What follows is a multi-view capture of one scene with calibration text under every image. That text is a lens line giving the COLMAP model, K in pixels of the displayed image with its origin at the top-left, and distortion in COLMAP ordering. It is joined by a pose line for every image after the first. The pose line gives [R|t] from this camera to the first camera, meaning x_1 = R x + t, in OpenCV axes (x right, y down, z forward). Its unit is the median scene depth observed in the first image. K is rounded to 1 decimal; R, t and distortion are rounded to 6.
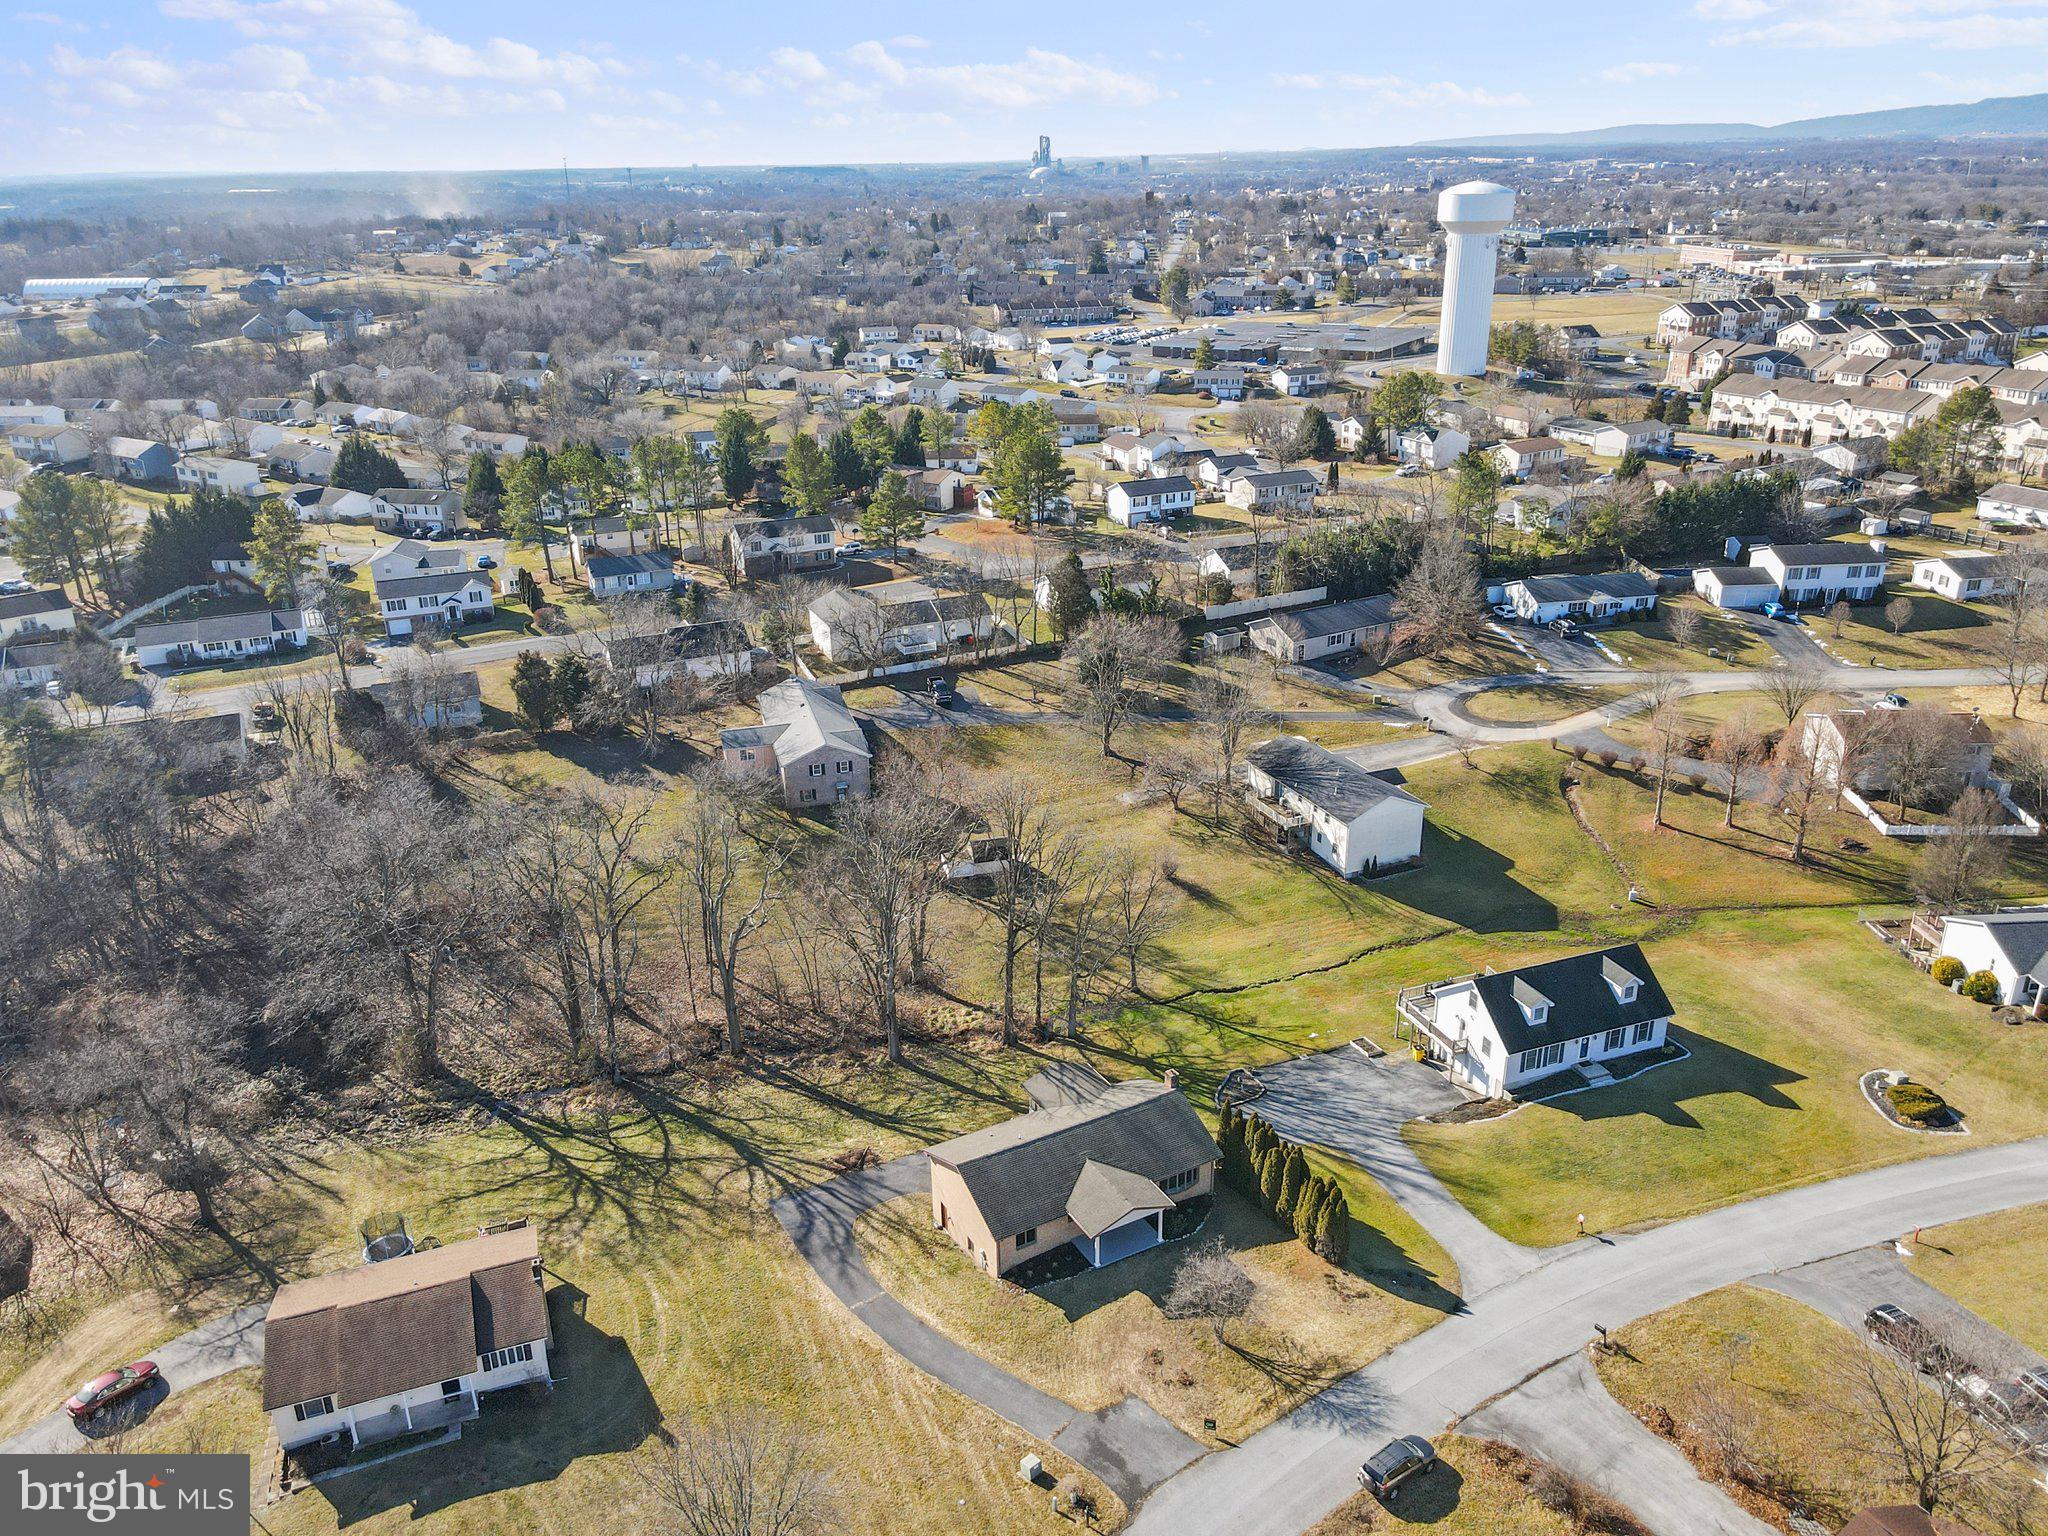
lens RADIAL K [[1516.8, 0, 1032.7], [0, 1516.8, 768.2], [0, 0, 1]] dist [0.011154, 0.036914]
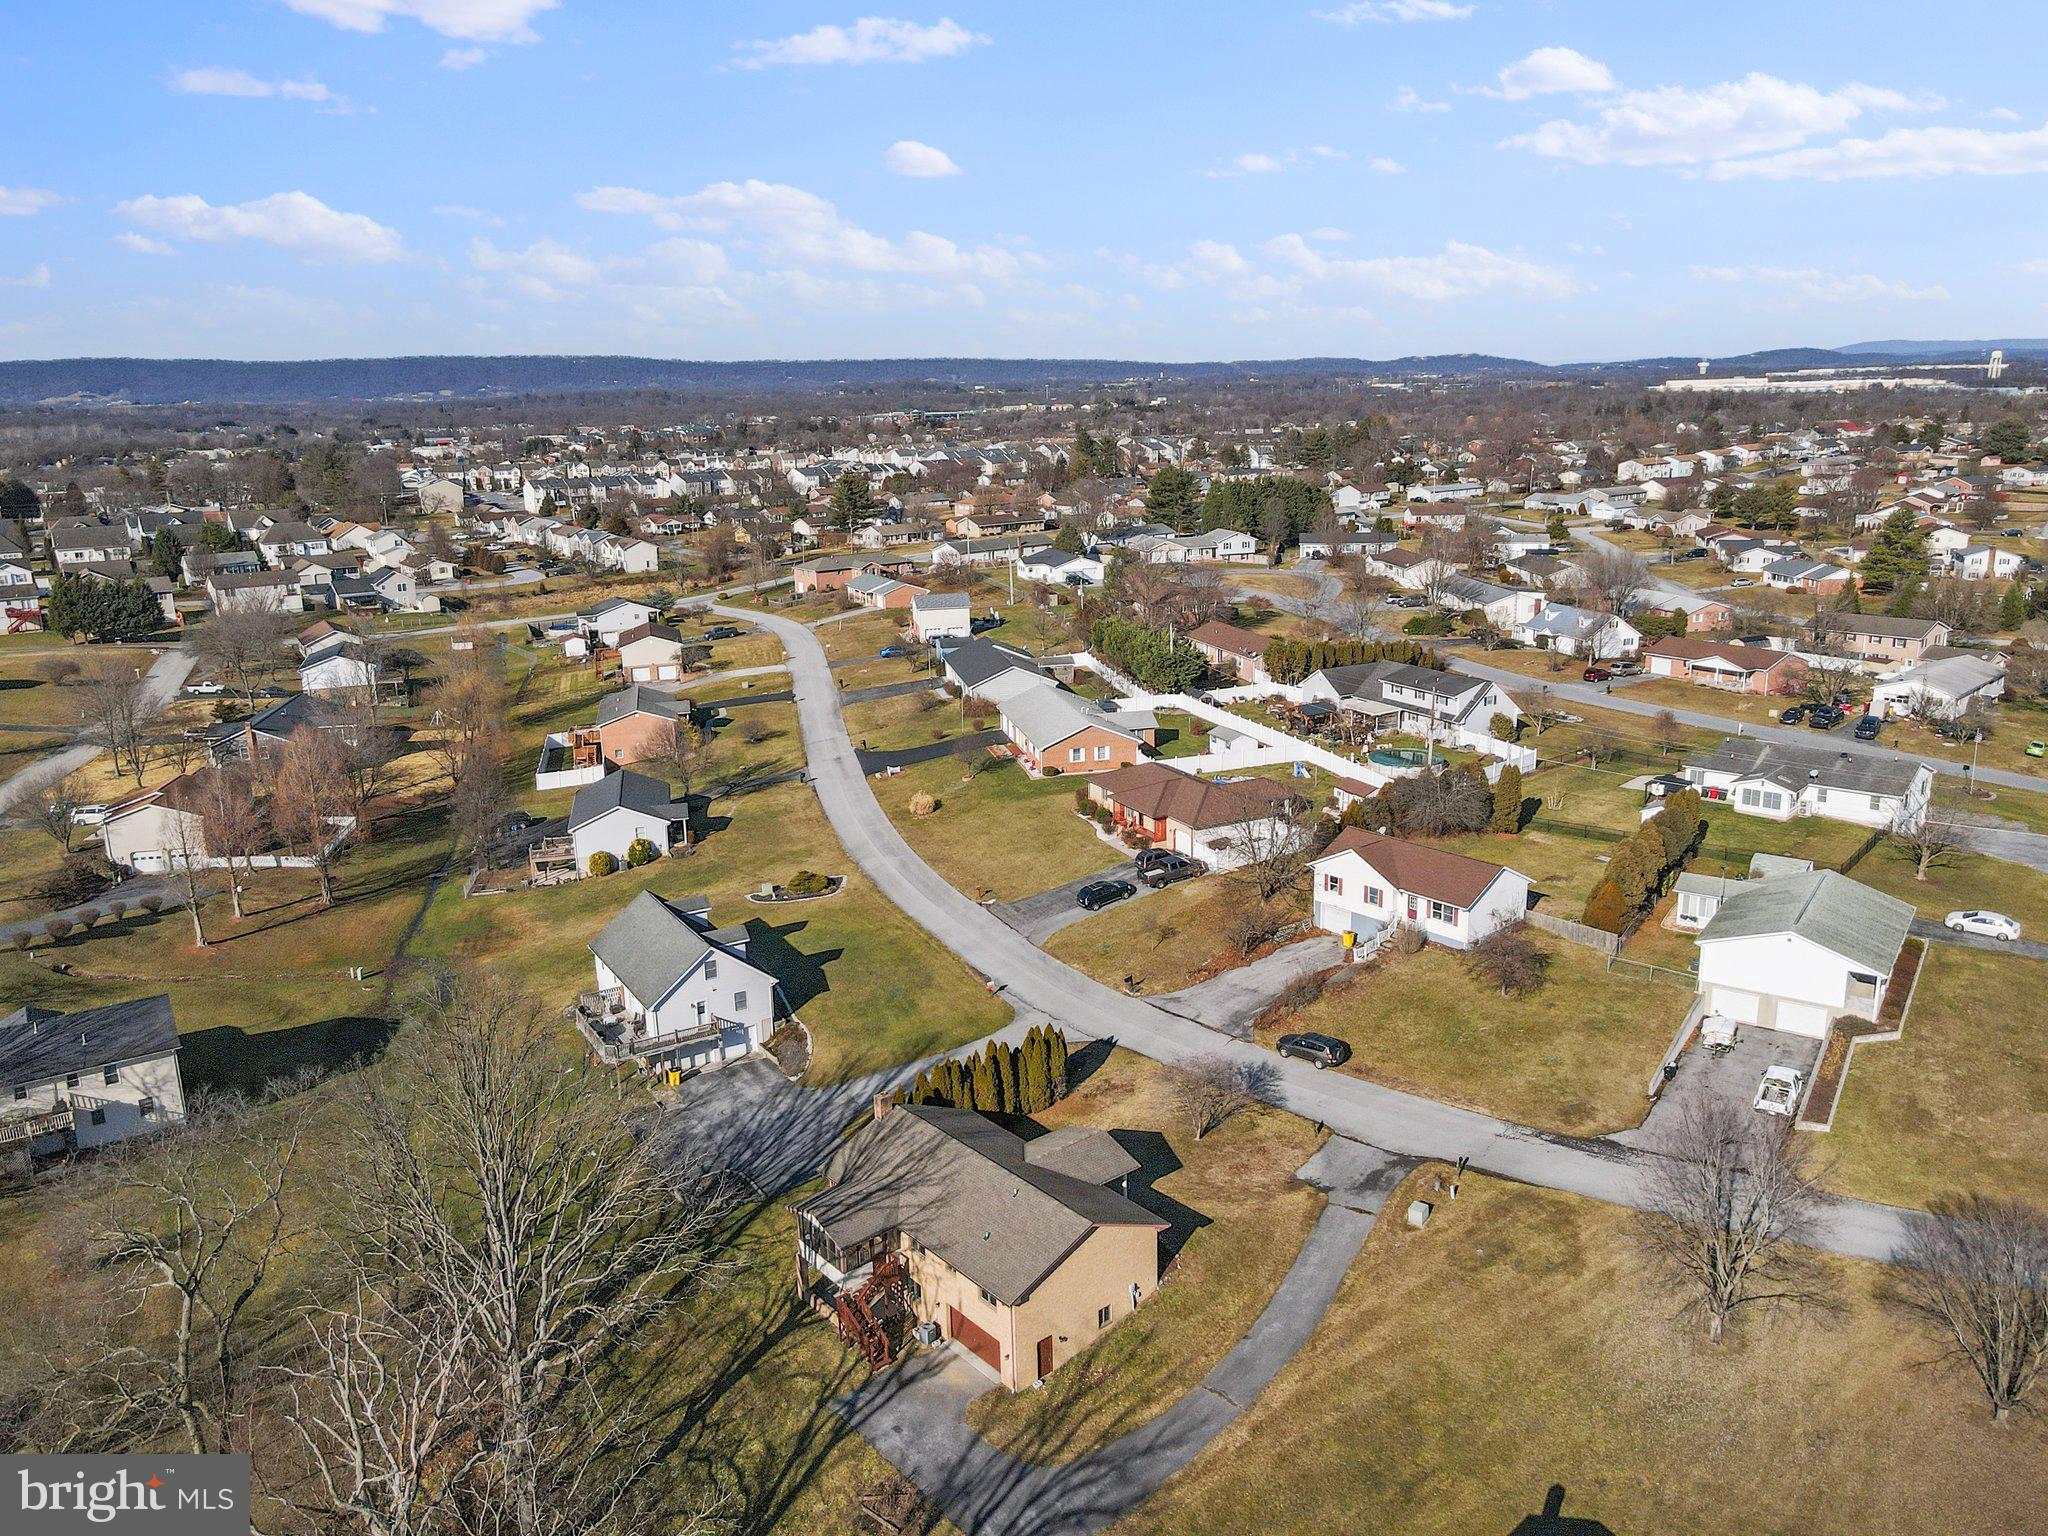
lens RADIAL K [[1551.4, 0, 1022.3], [0, 1551.4, 733.7], [0, 0, 1]] dist [0.015450, 0.035442]
pose [[-0.183759, -0.217552, 0.958595, -0.500422], [0.395454, 0.876441, 0.274714, -0.127321], [-0.899916, 0.429561, -0.075022, 0.658709]]
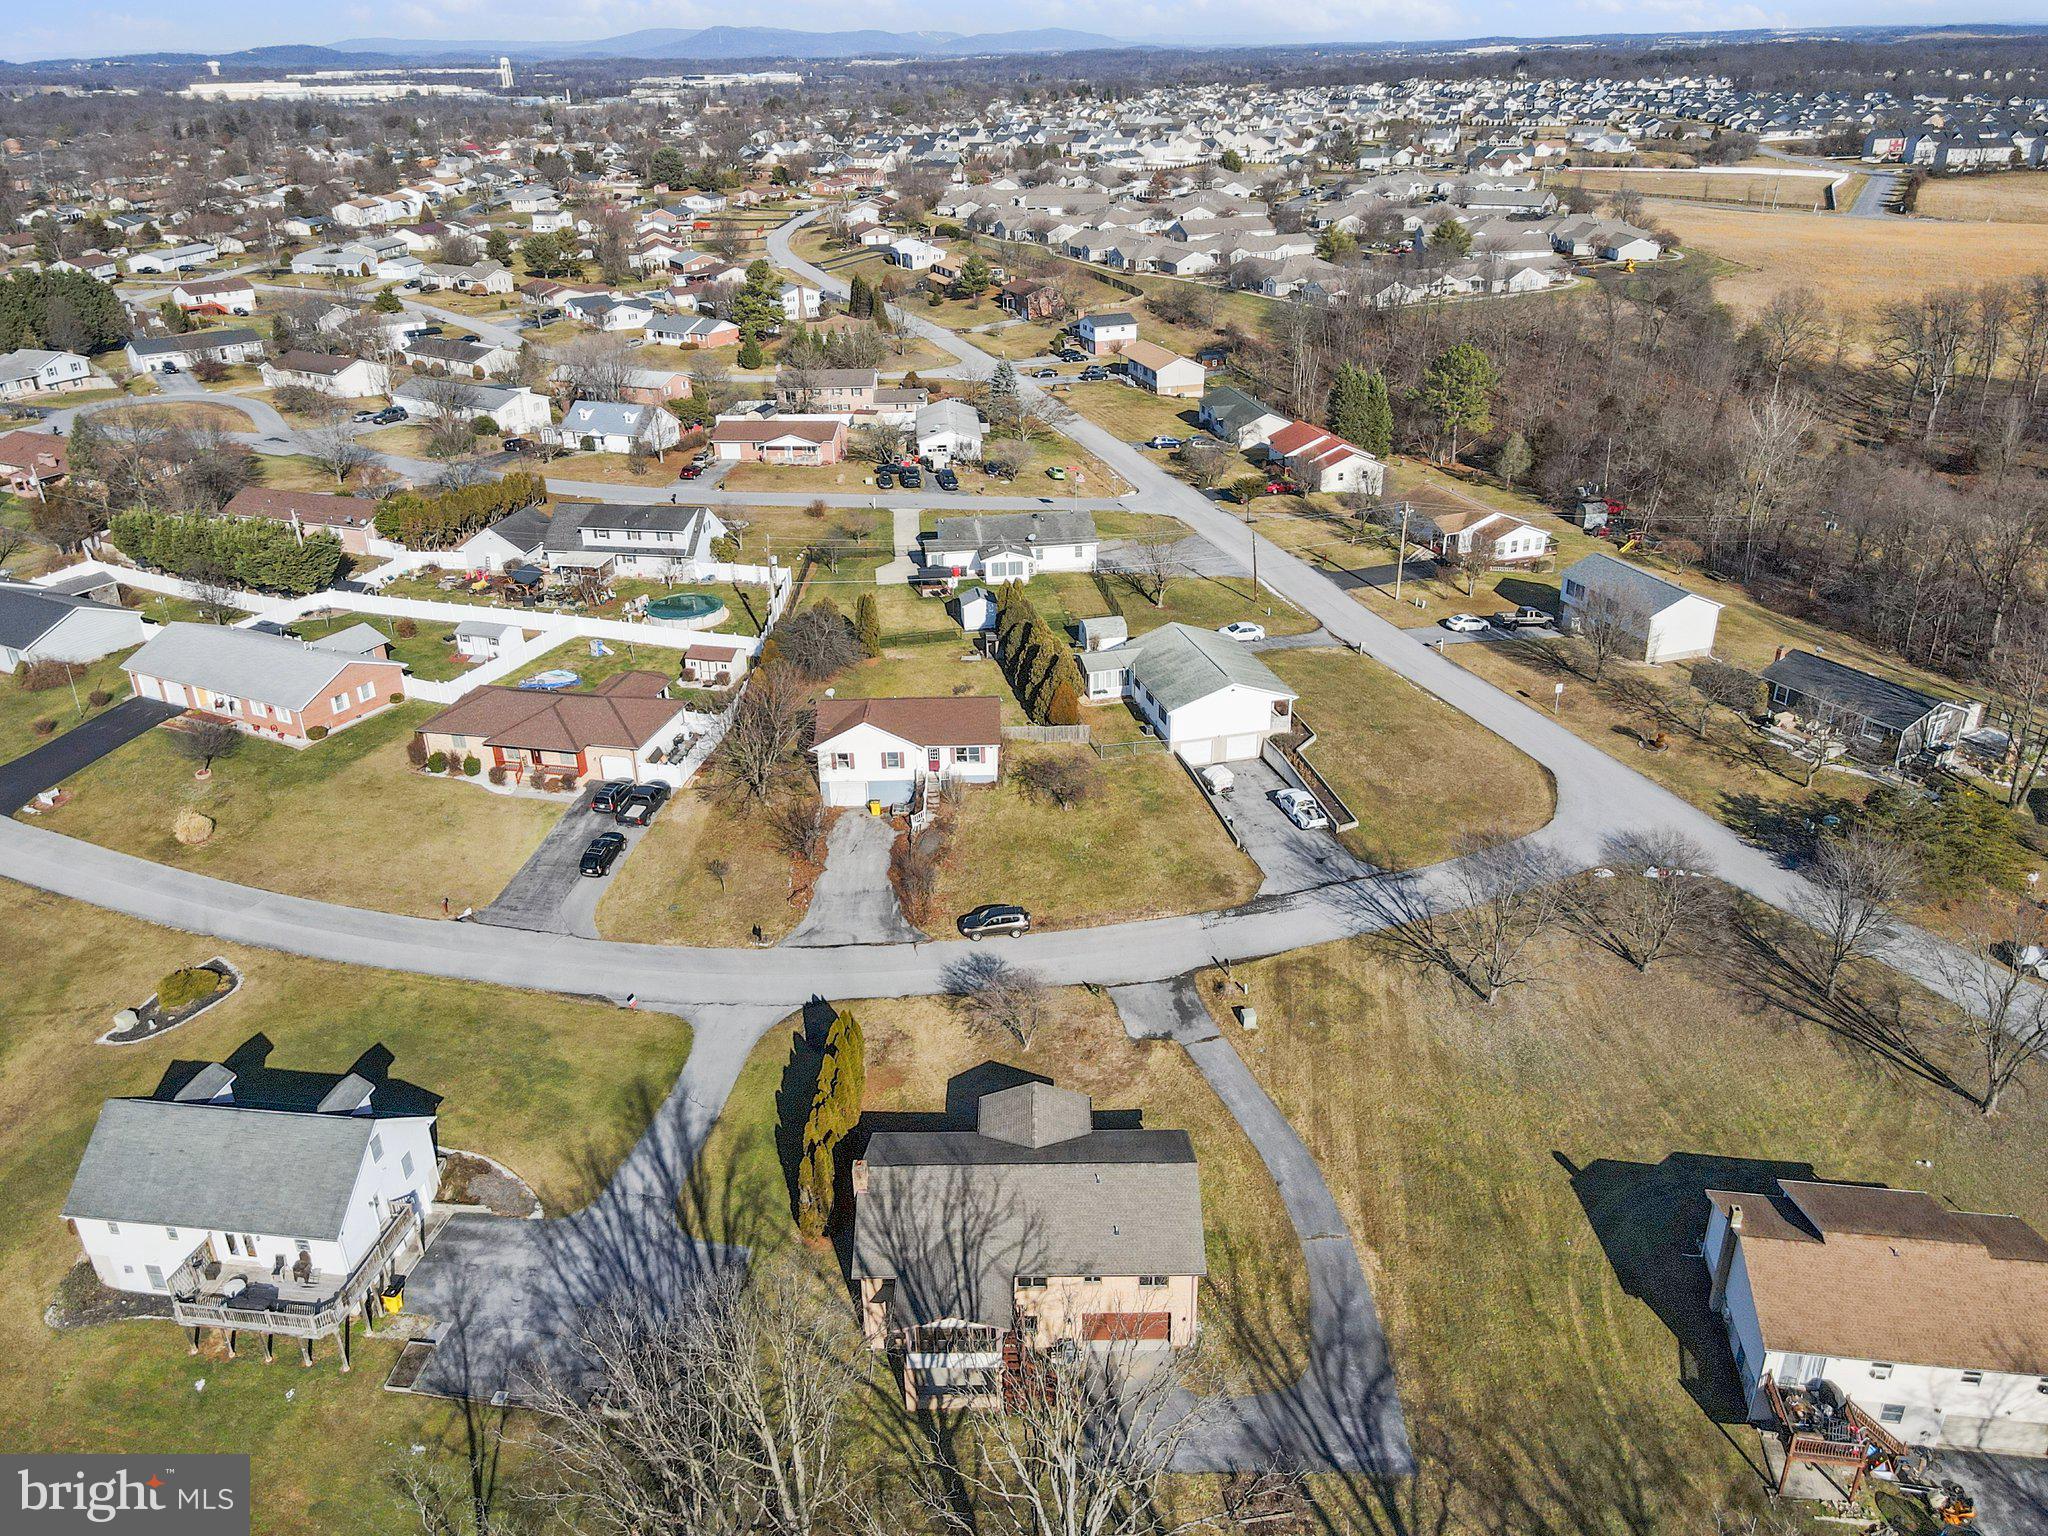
lens RADIAL K [[1551.4, 0, 1022.3], [0, 1551.4, 733.7], [0, 0, 1]] dist [0.015450, 0.035442]
pose [[-0.876463, -0.183799, 0.445007, -0.193942], [0.199980, 0.701798, 0.683731, -0.319664], [-0.437974, 0.688257, -0.578344, 0.909585]]
